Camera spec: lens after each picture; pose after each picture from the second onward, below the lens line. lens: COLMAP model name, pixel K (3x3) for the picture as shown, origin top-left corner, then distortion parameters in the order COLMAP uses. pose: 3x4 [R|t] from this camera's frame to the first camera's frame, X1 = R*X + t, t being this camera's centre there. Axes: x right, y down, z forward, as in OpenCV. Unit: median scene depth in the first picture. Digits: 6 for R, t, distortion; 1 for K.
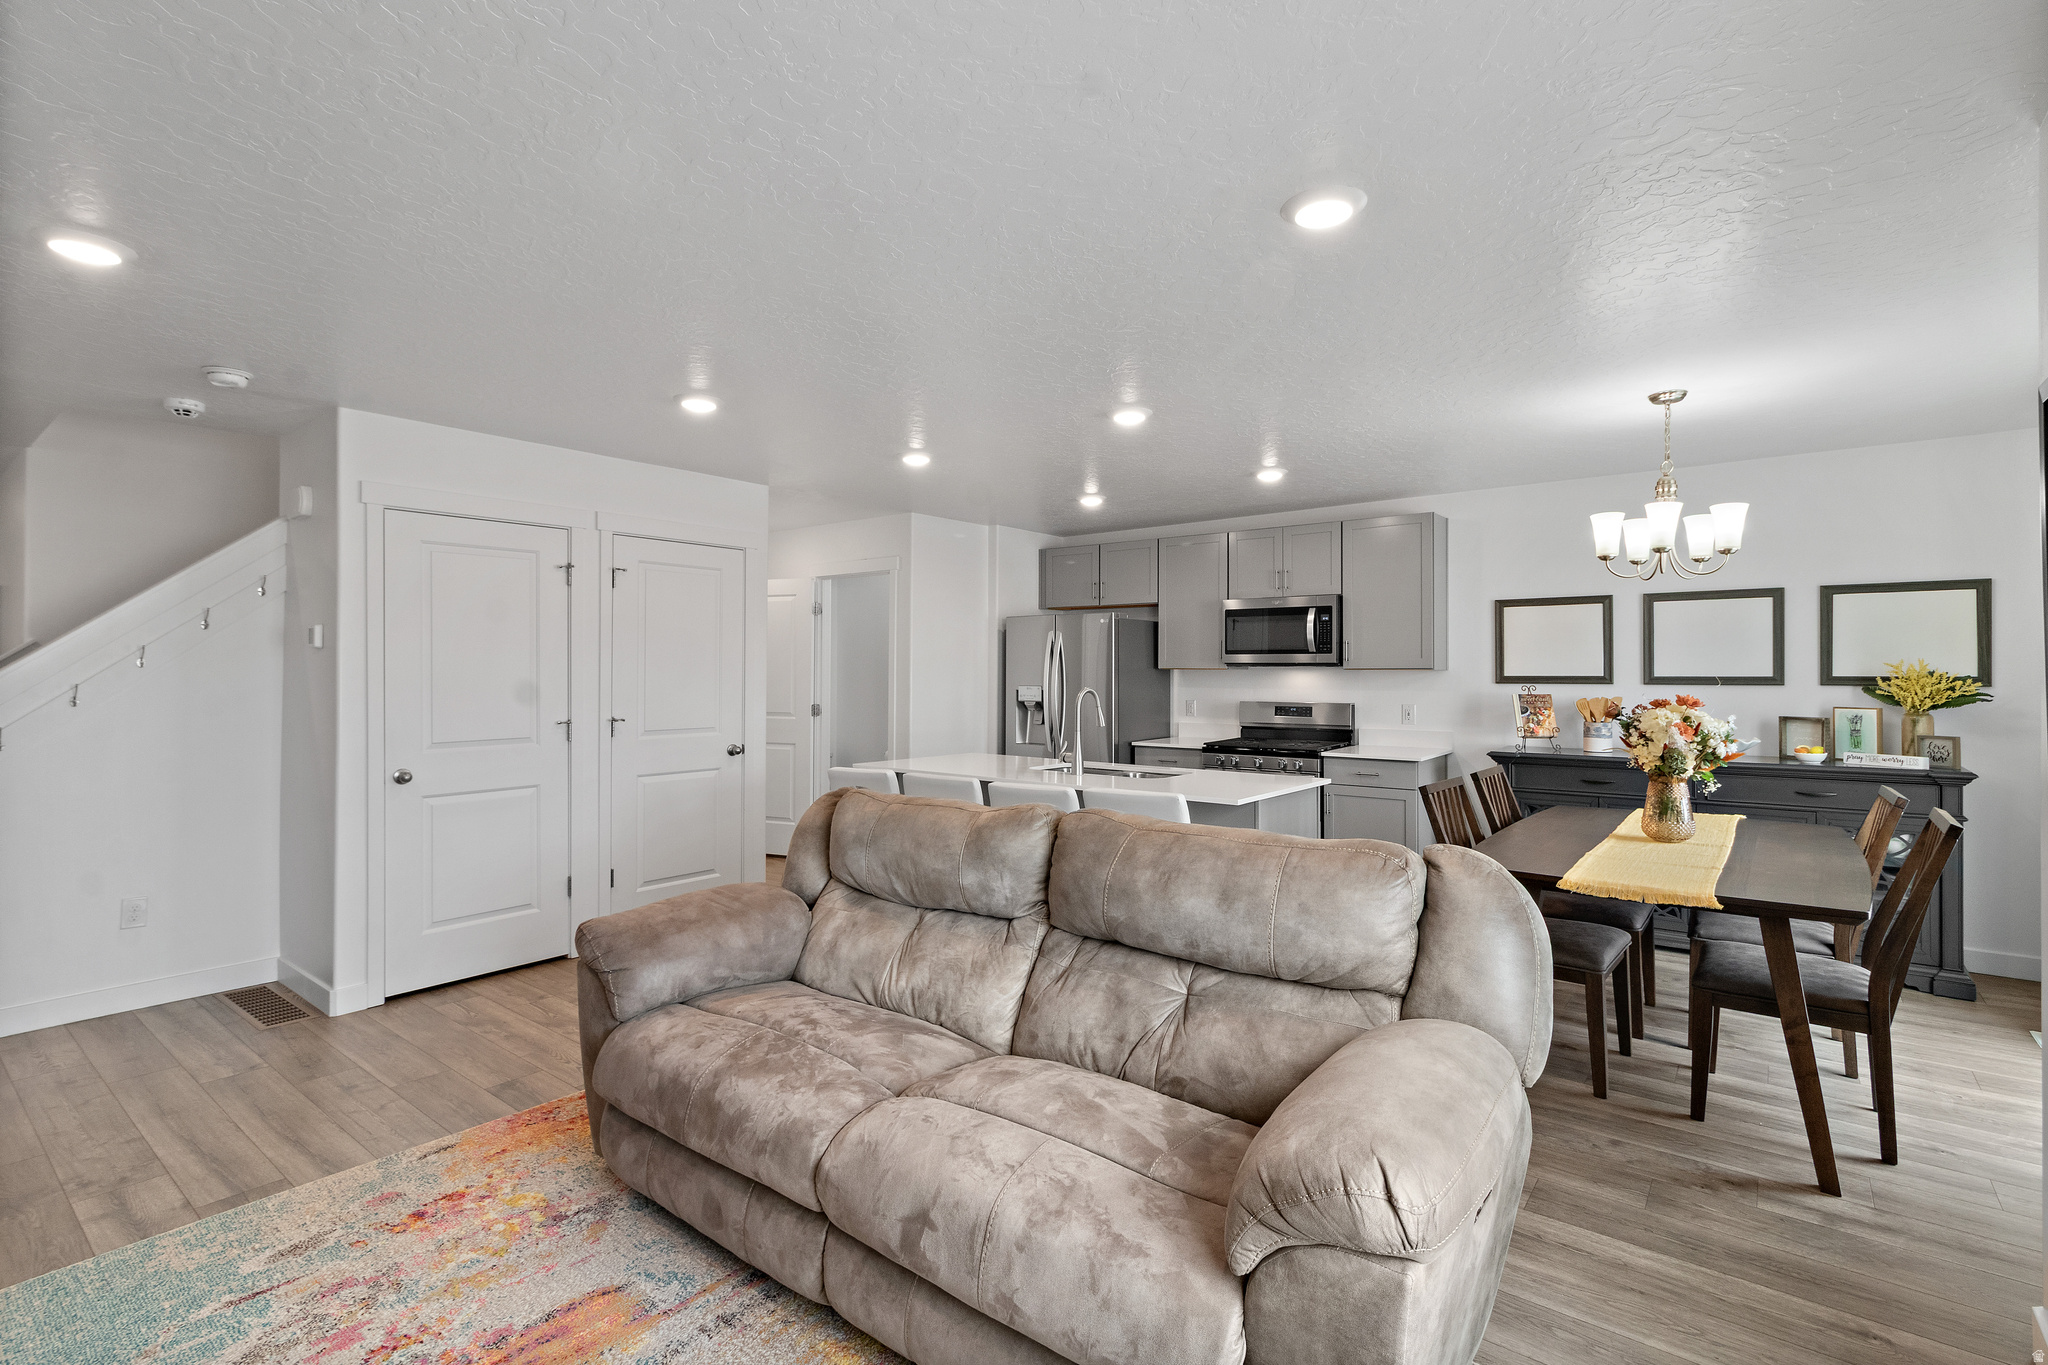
lens RADIAL K [[956.2, 0, 1026.5], [0, 956.2, 669.0], [0, 0, 1]] dist [-0.000624, 0.001152]
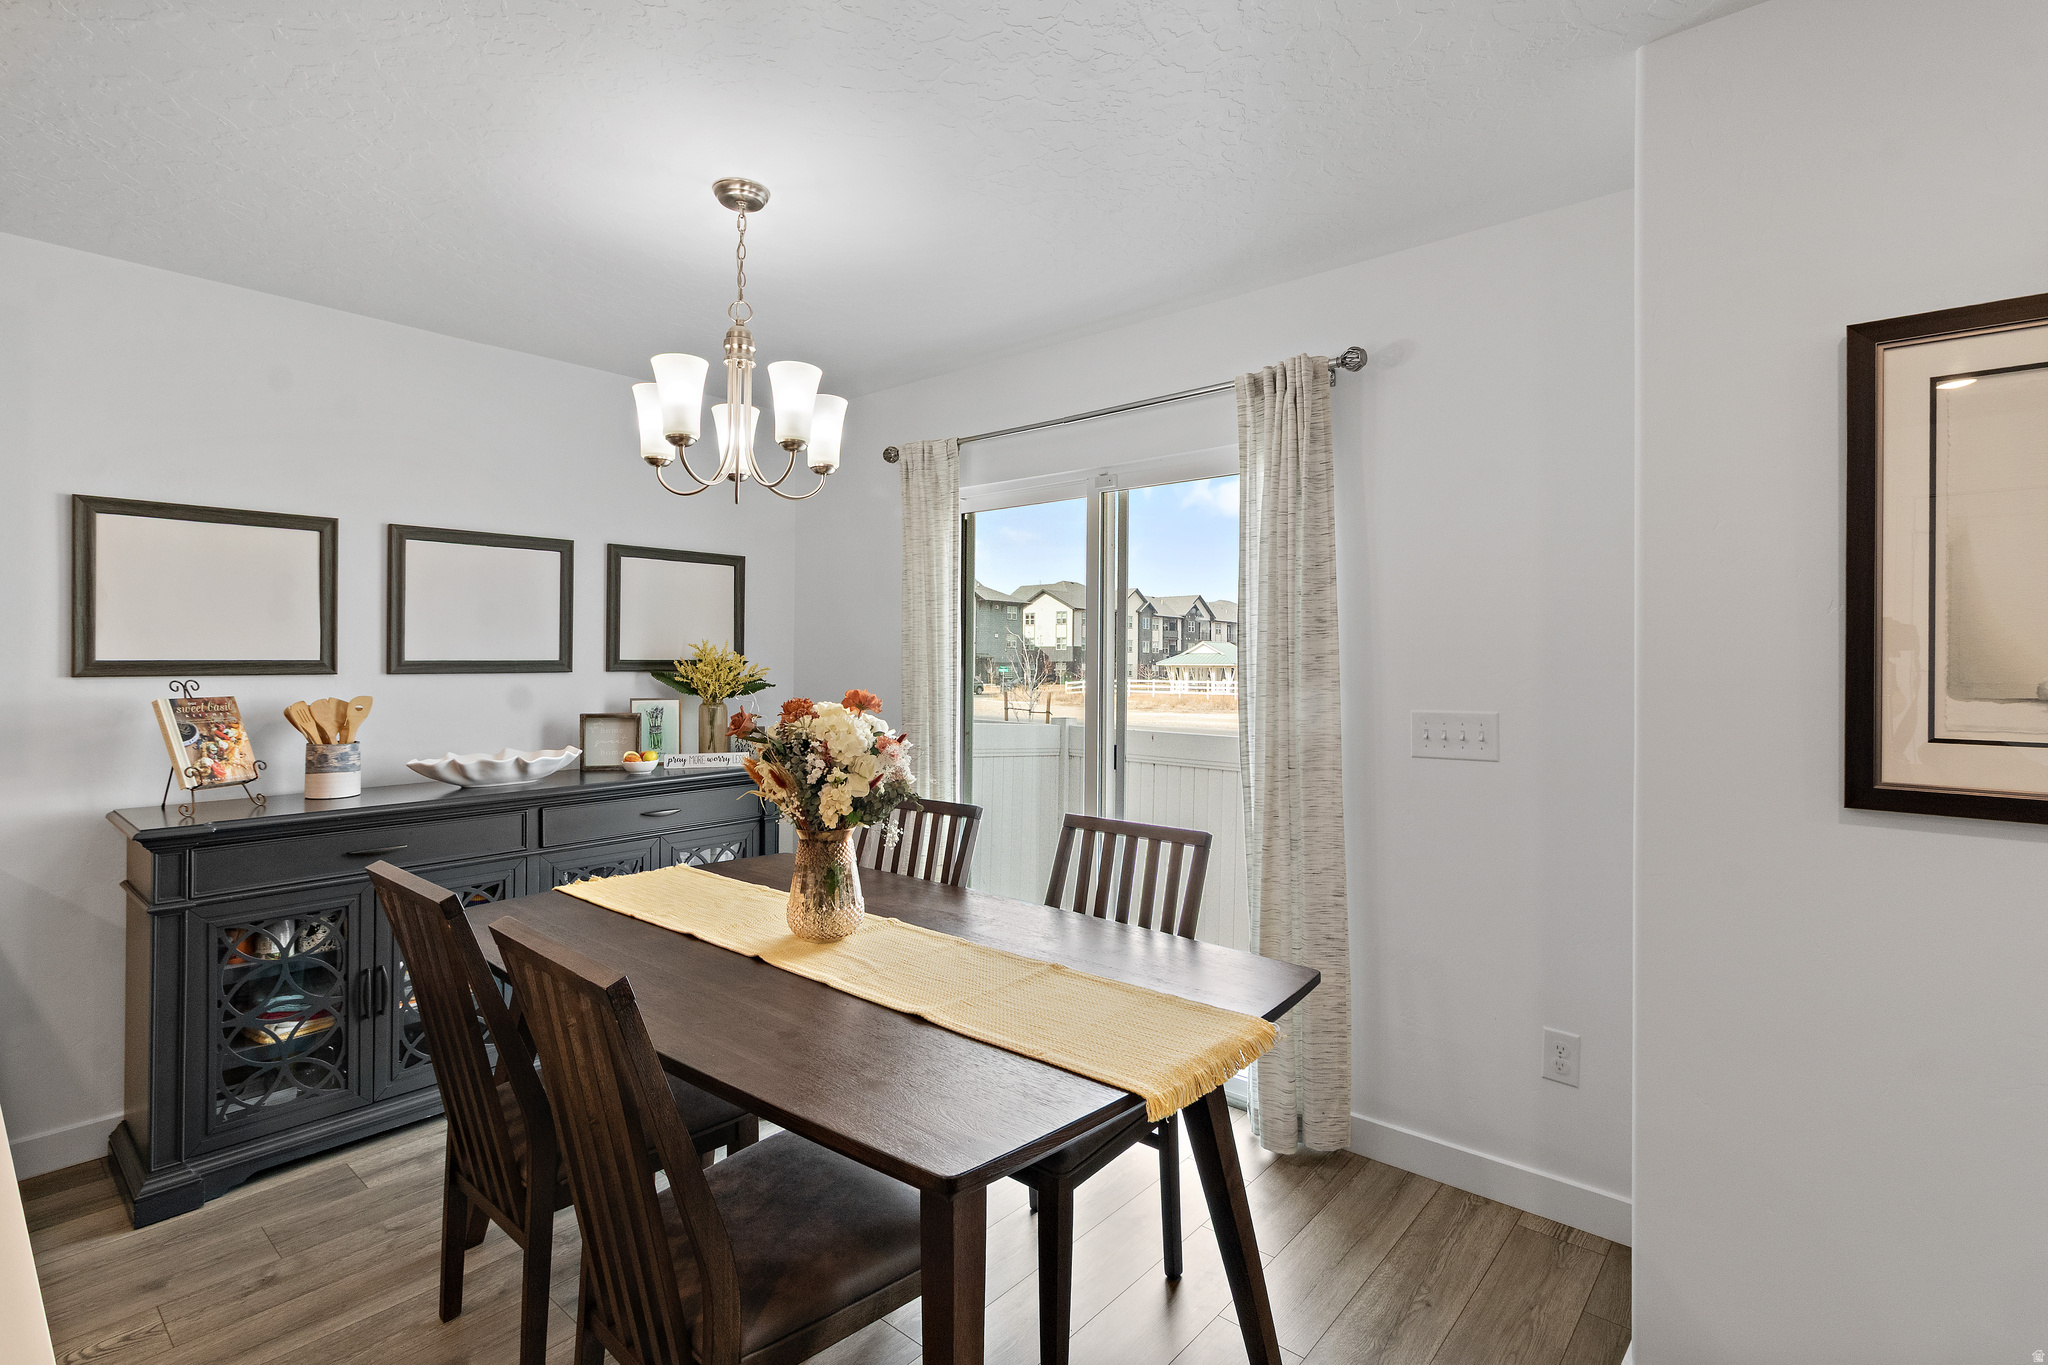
lens RADIAL K [[956.2, 0, 1033.7], [0, 956.2, 660.3], [0, 0, 1]] dist [-0.000624, 0.001152]
pose [[0.030409, -0.003278, 0.999532, 0.062387], [-0.007305, 0.999967, 0.003502, 0.002770], [-0.999511, -0.007408, 0.030384, 0.635488]]
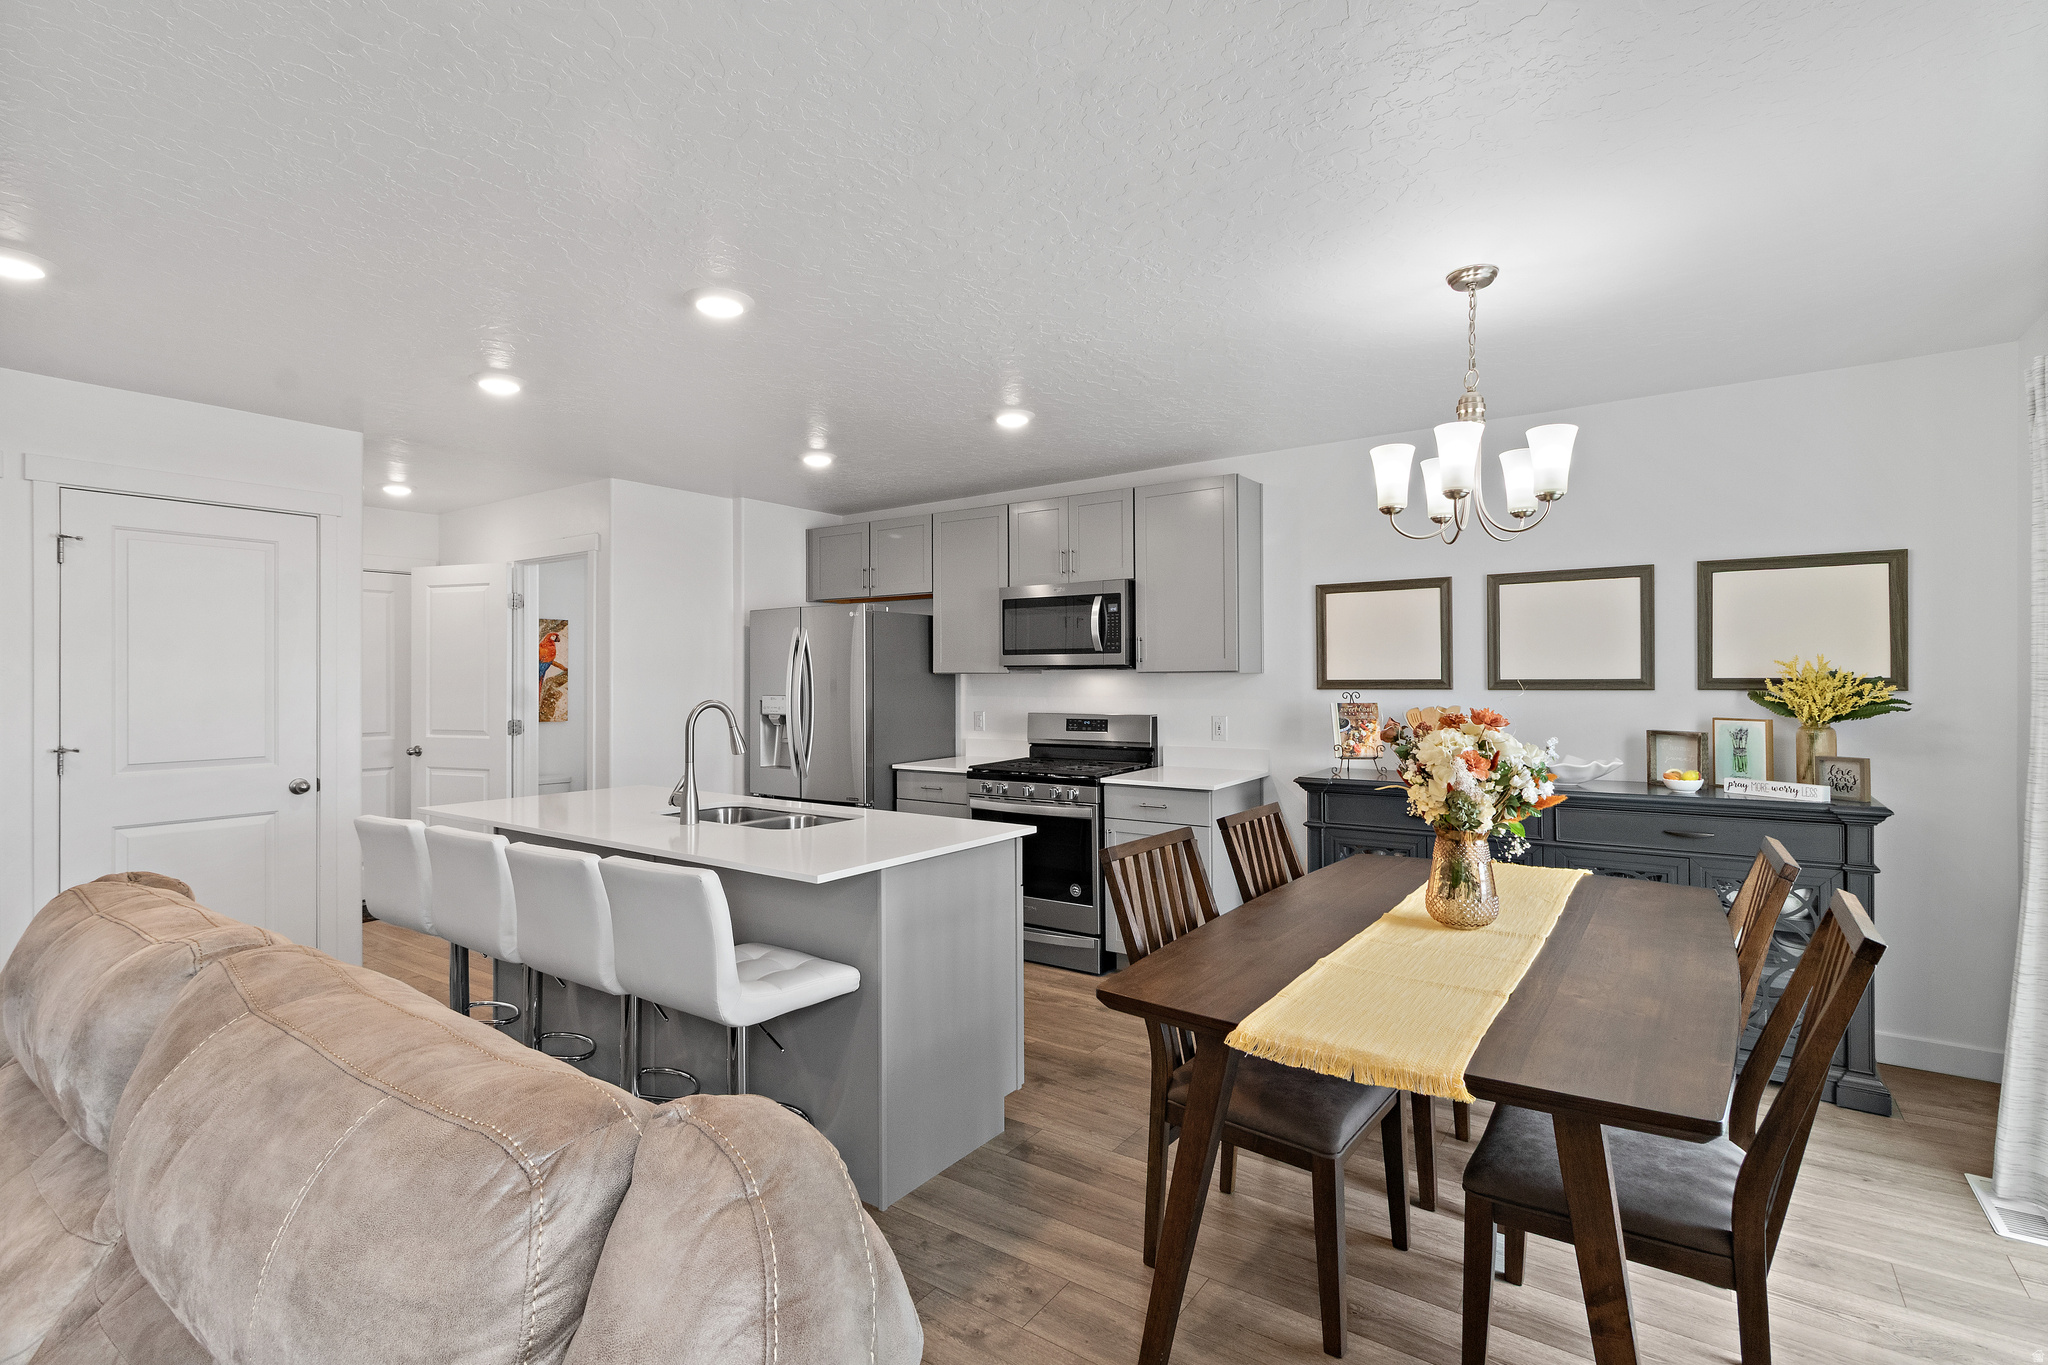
lens RADIAL K [[956.2, 0, 1032.4], [0, 956.2, 677.8], [0, 0, 1]] dist [-0.000624, 0.001152]
pose [[0.998198, -0.005936, 0.059714, 0.246405], [0.005731, 0.999977, 0.003609, 0.001325], [-0.059734, -0.003260, 0.998209, 0.259543]]
